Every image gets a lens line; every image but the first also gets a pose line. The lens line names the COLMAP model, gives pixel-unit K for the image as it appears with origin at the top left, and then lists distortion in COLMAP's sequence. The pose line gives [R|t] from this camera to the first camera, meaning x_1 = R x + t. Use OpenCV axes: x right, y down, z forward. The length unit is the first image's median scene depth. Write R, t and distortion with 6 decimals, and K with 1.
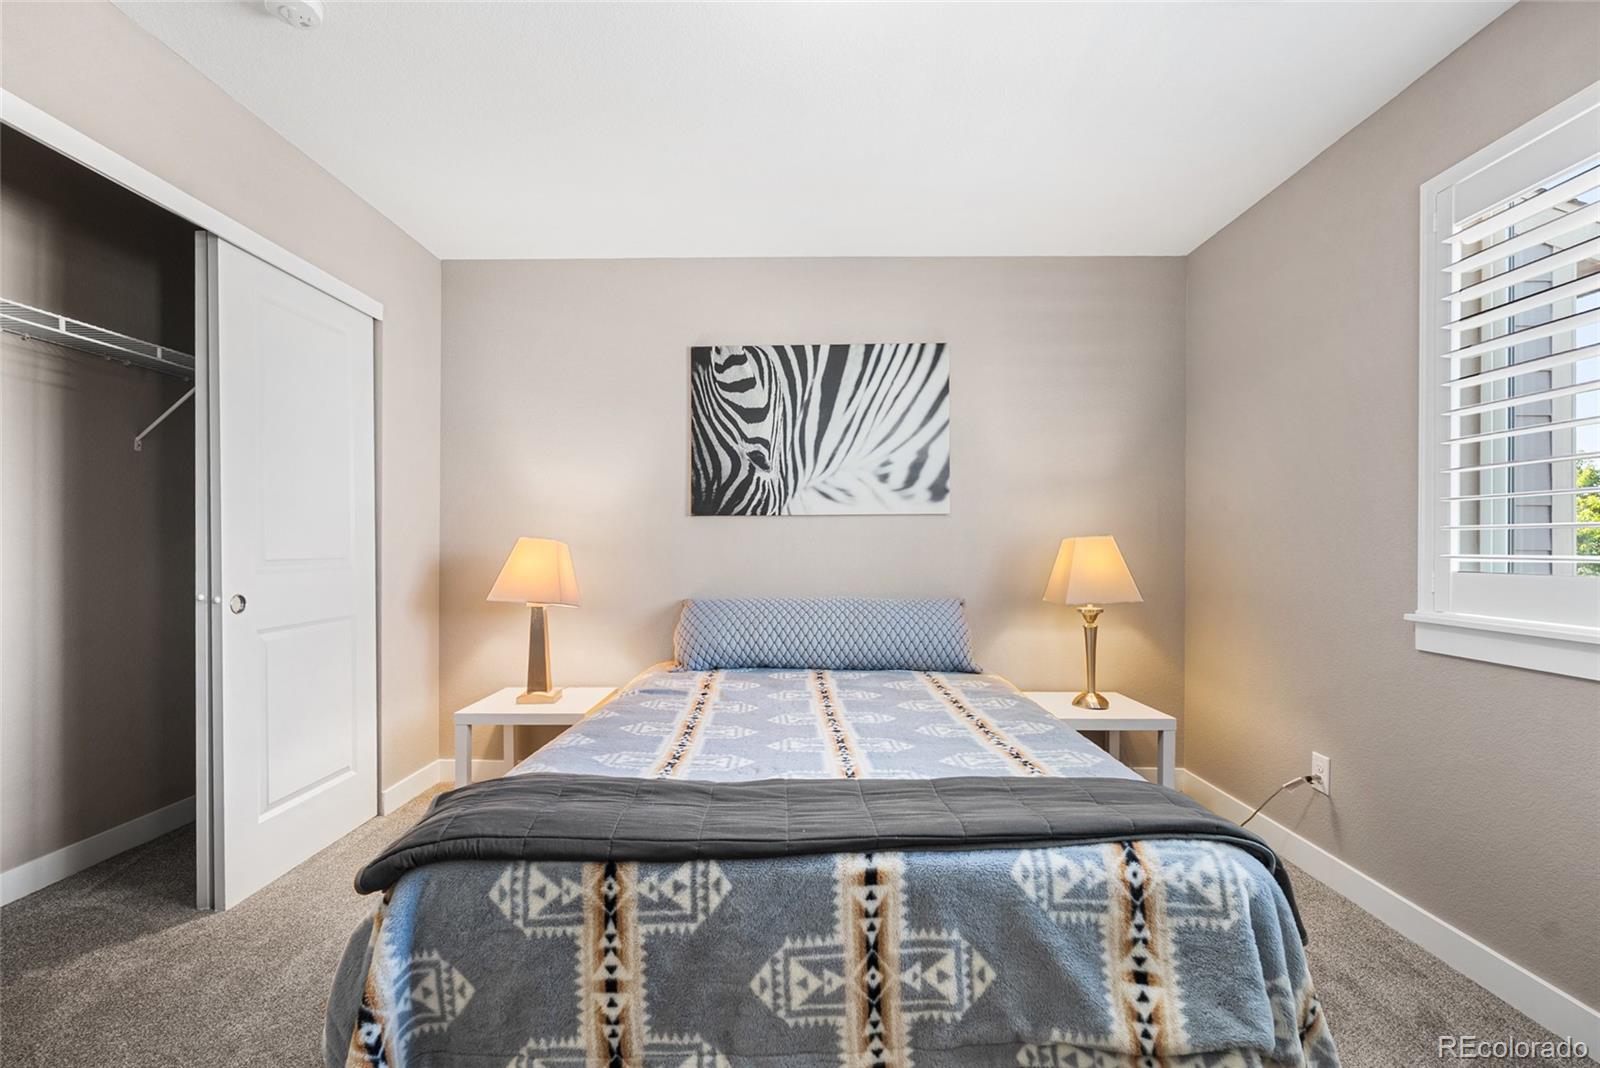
lens RADIAL K [[720.4, 0, 792.6], [0, 720.4, 542.0], [0, 0, 1]] dist [-0.003345, 0.000544]
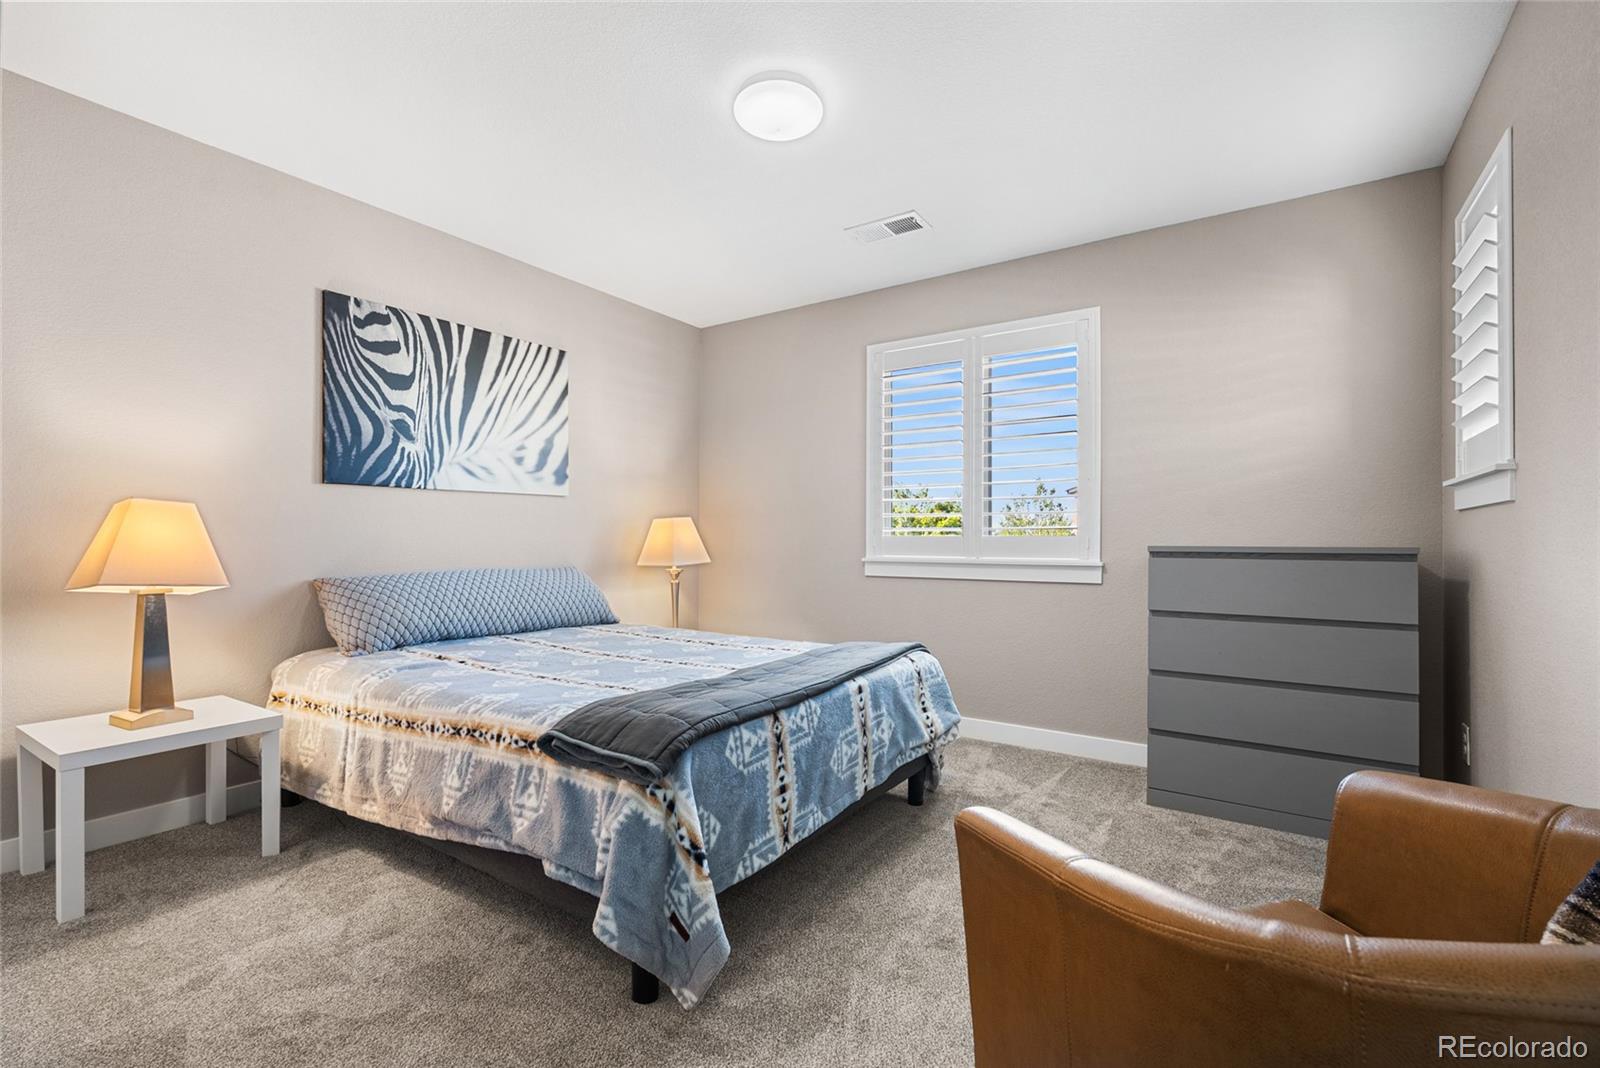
lens RADIAL K [[720.4, 0, 785.2], [0, 720.4, 535.9], [0, 0, 1]] dist [-0.003345, 0.000544]
pose [[0.540779, 0.004667, 0.841151, -0.583705], [-0.004567, 0.999986, -0.002612, 0.027855], [-0.841152, -0.002429, 0.540793, 0.058661]]
